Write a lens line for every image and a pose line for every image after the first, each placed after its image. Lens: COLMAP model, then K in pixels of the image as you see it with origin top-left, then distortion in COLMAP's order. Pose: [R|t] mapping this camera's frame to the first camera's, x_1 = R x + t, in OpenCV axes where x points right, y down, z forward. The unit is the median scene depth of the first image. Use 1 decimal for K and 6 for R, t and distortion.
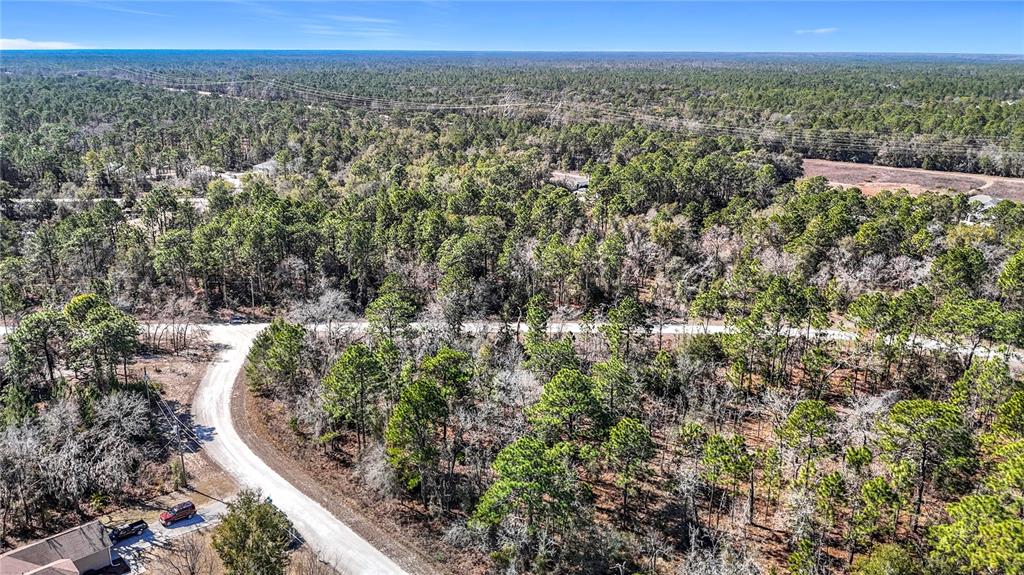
lens RADIAL K [[748.5, 0, 512.0], [0, 748.5, 287.5], [0, 0, 1]] dist [0.027024, 0.002755]
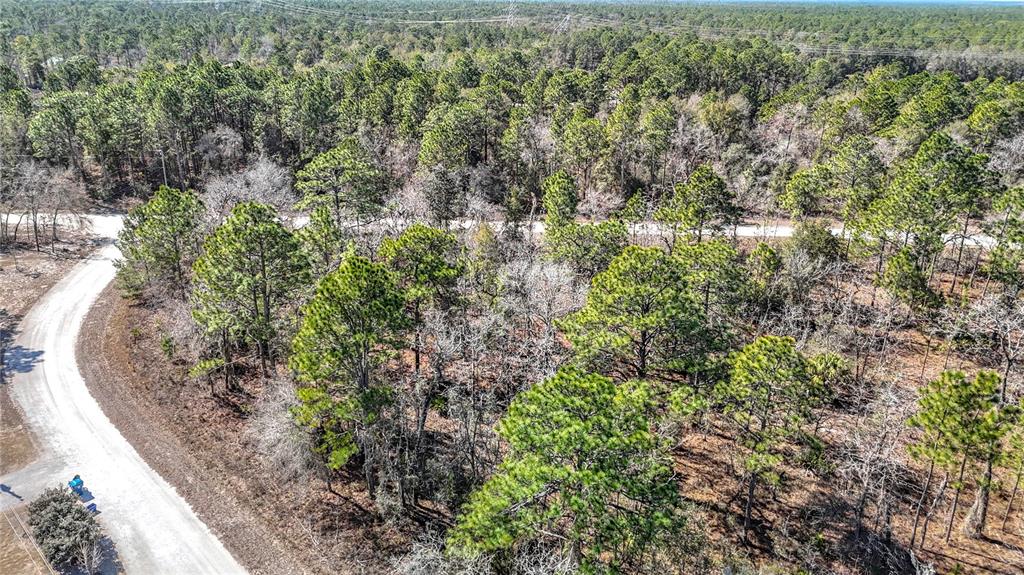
lens RADIAL K [[748.5, 0, 512.0], [0, 748.5, 287.5], [0, 0, 1]] dist [0.027024, 0.002755]
pose [[0.999919, 0.012559, 0.002119, -0.015105], [-0.012687, 0.996825, 0.078603, 0.085031], [-0.001125, -0.078623, 0.996904, 0.406405]]
